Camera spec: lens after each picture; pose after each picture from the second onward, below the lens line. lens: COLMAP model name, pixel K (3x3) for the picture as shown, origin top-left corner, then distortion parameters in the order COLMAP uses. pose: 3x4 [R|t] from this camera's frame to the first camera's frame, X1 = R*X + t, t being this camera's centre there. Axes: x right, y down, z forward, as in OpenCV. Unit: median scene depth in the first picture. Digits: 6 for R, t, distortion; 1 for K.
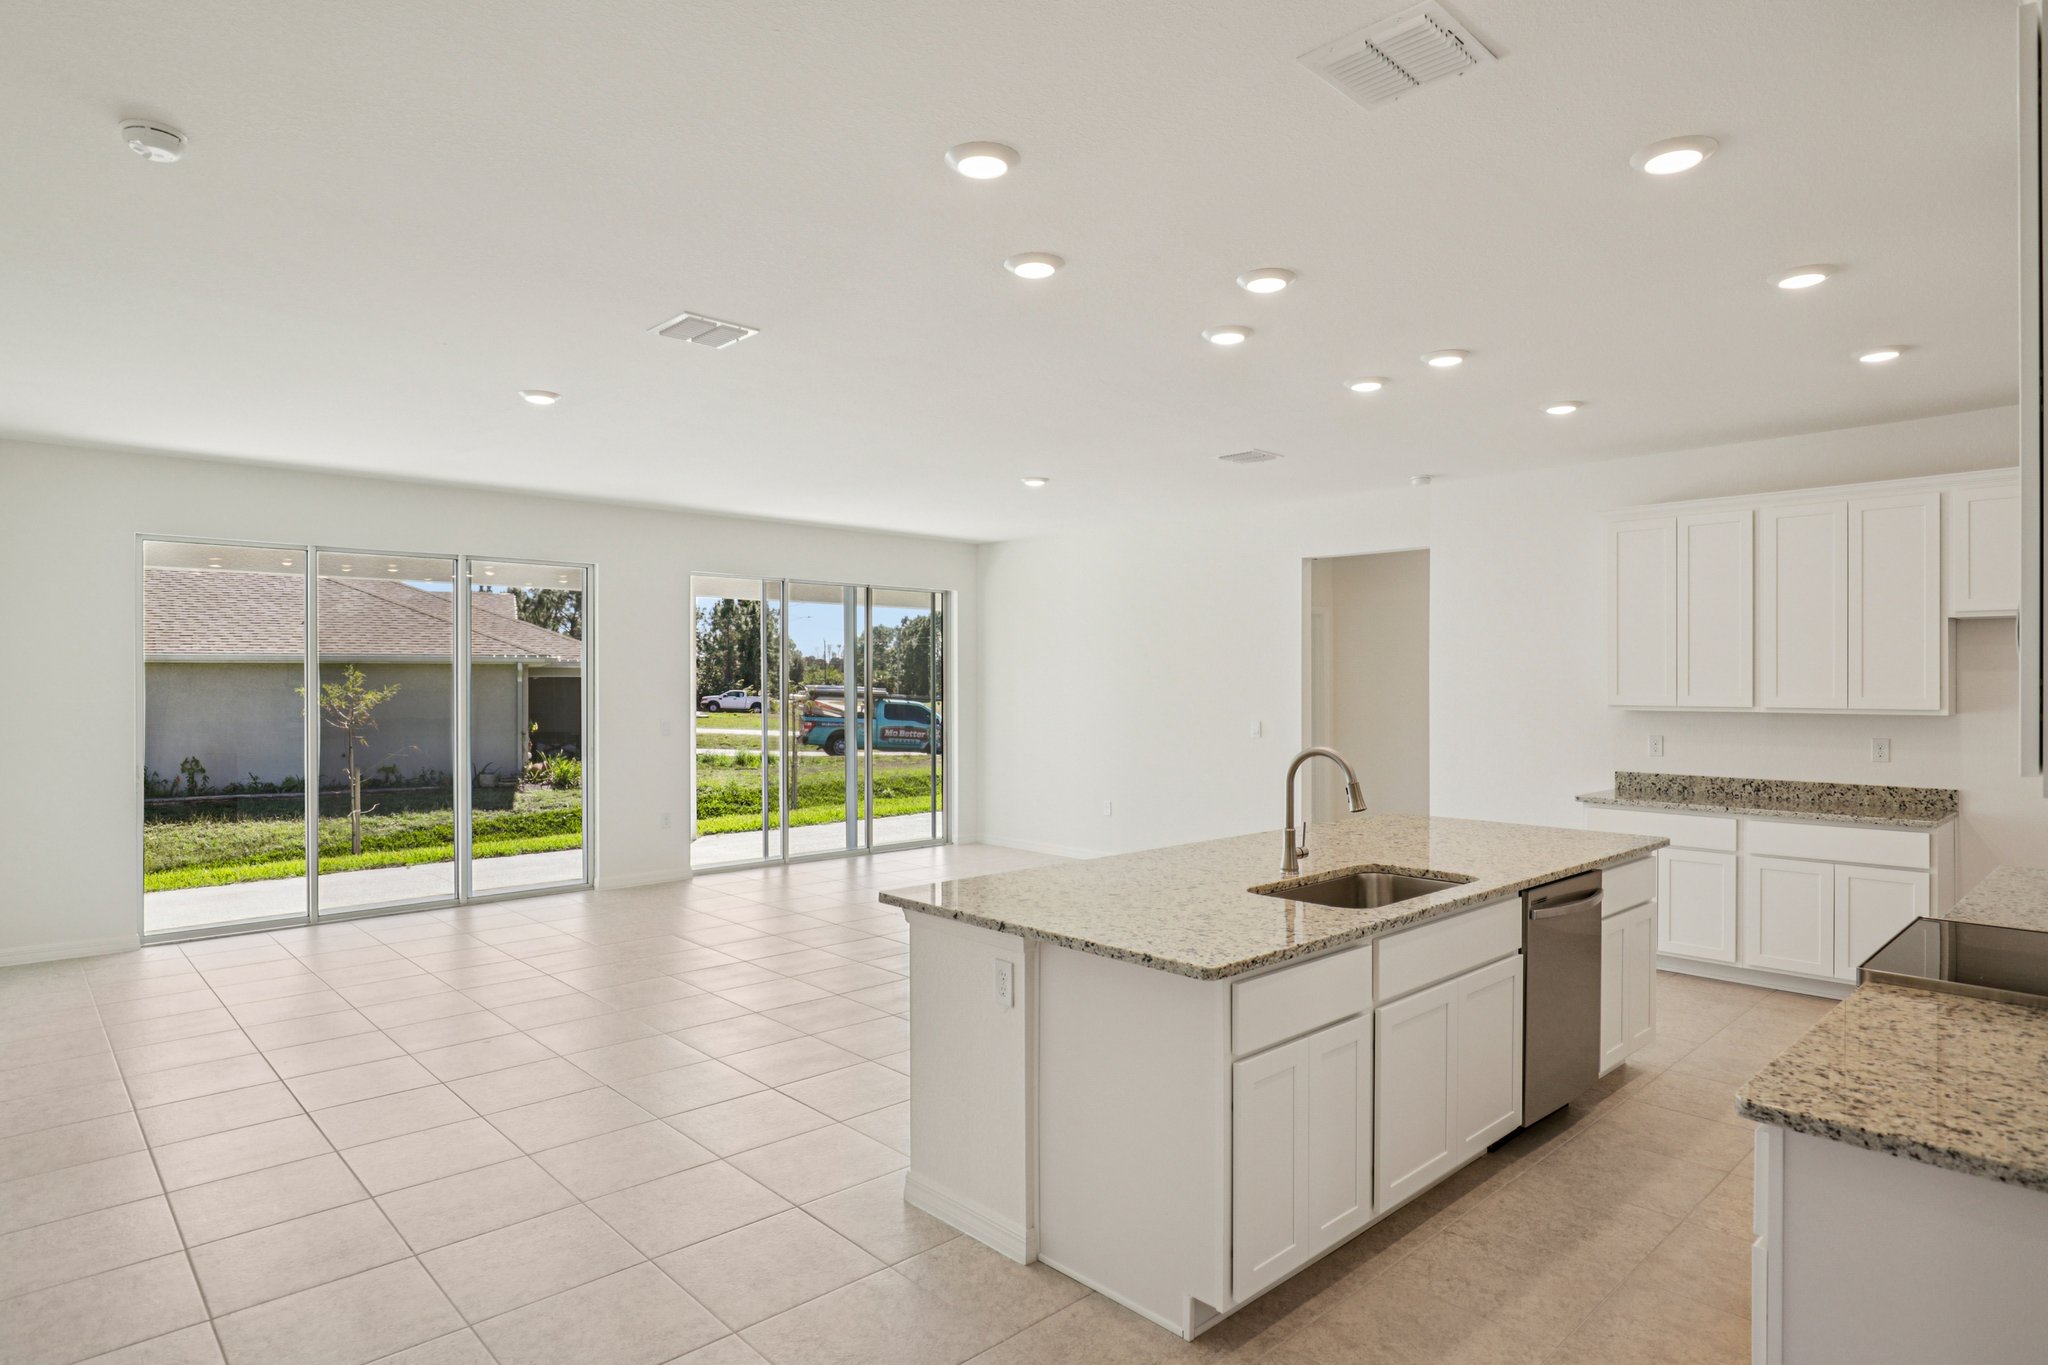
lens RADIAL K [[1131.1, 0, 1025.9], [0, 1131.1, 685.8], [0, 0, 1]] dist [-0.013995, 0.000370]
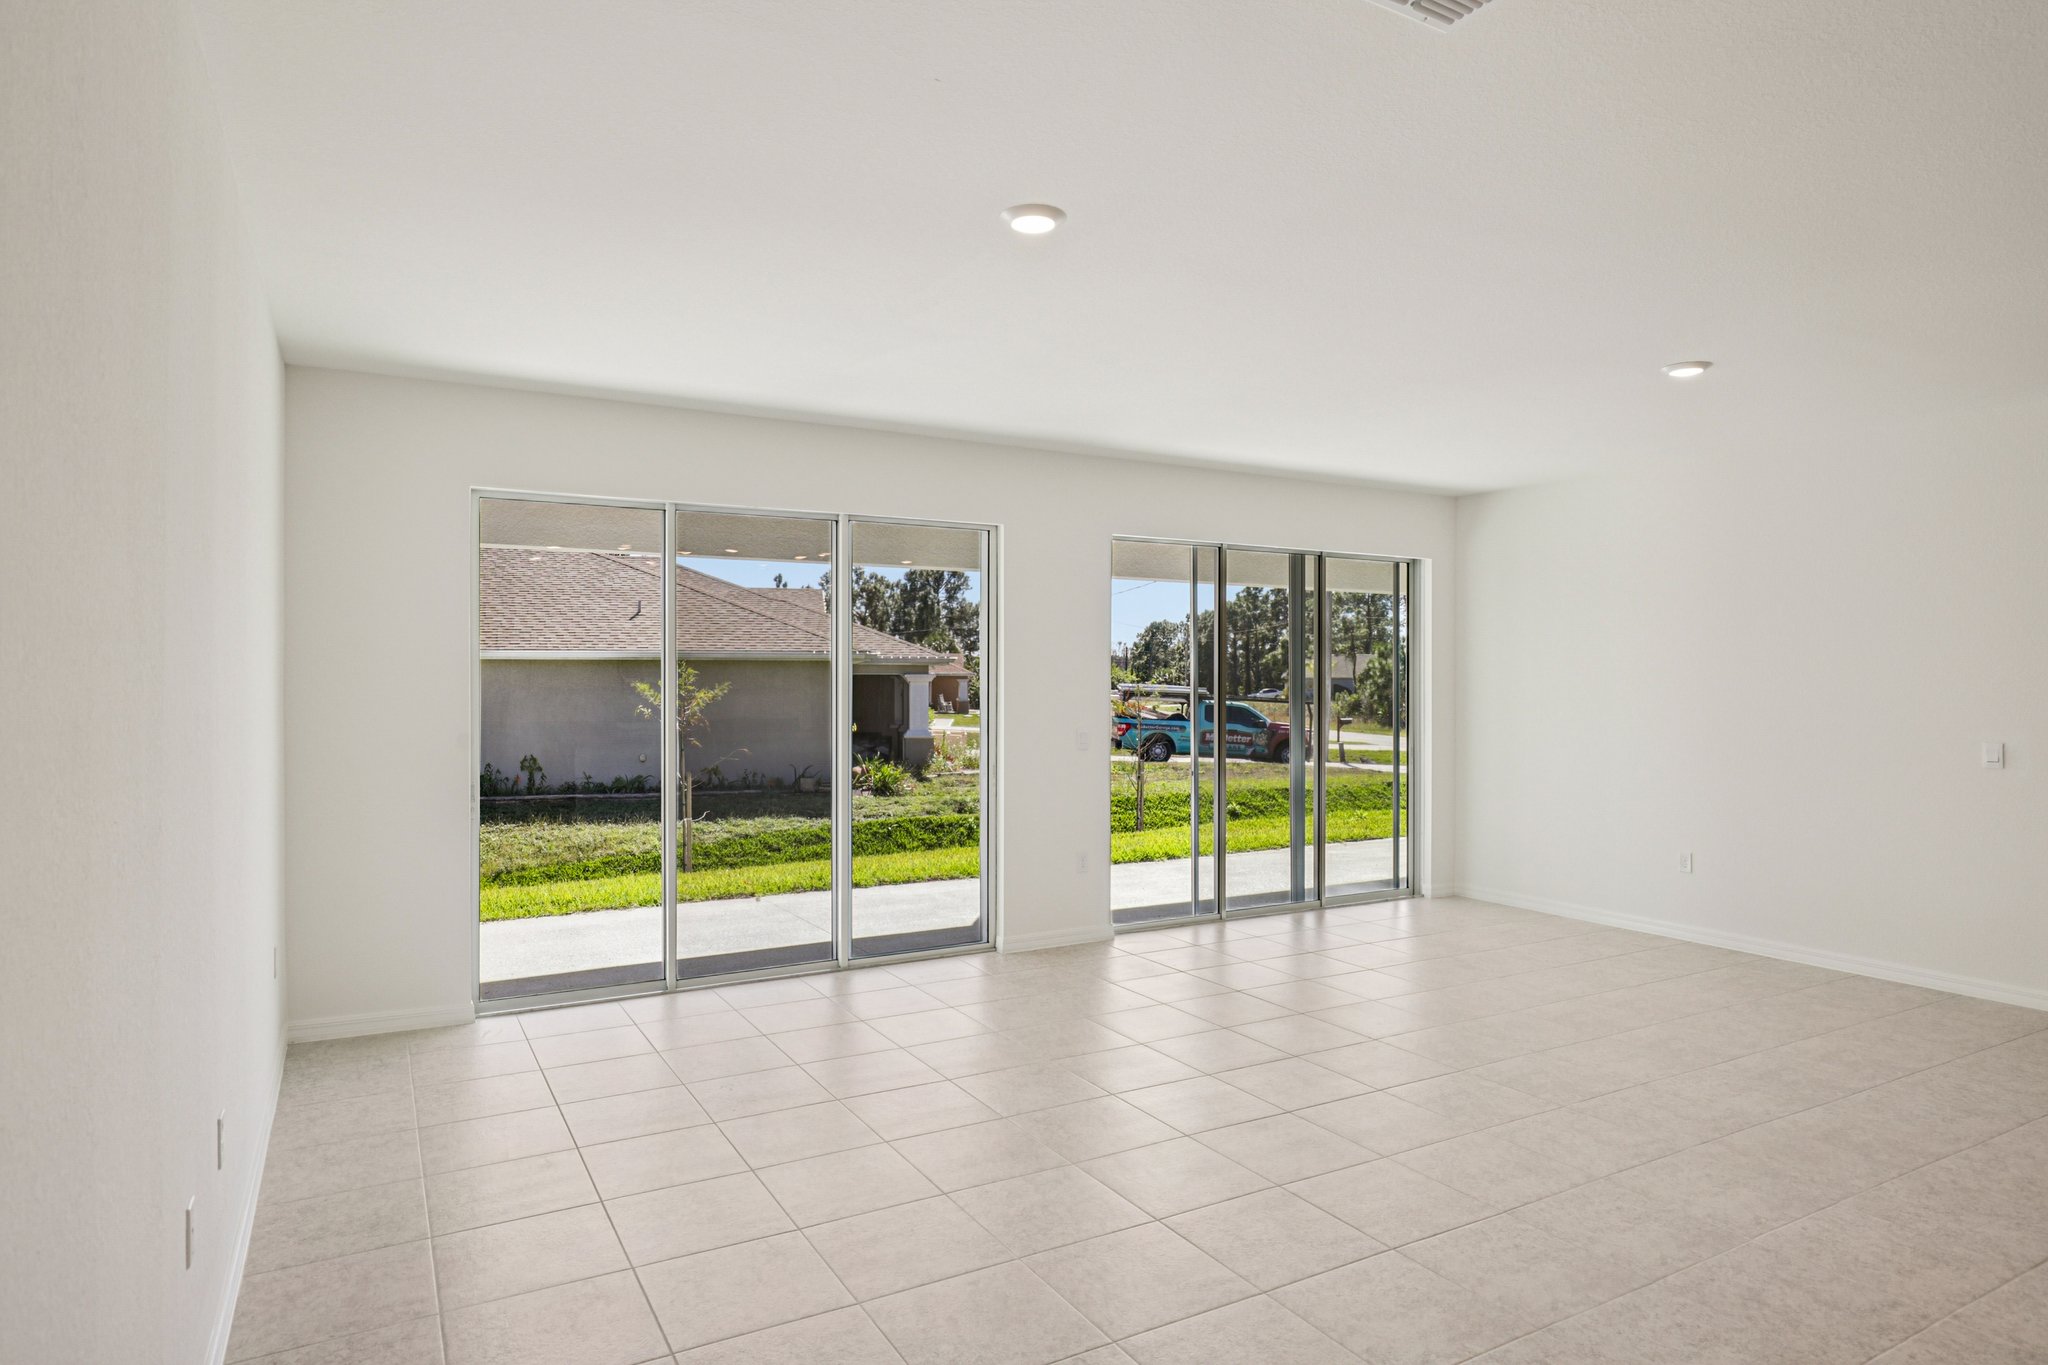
lens RADIAL K [[1180.3, 0, 1024.0], [0, 1180.3, 682.5], [0, 0, 1]] dist [0.001778, 0.001816]
pose [[0.970810, 0.002256, -0.239840, -0.083158], [-0.002633, 0.999996, -0.001251, -0.000273], [0.239837, 0.001846, 0.970812, 0.109711]]
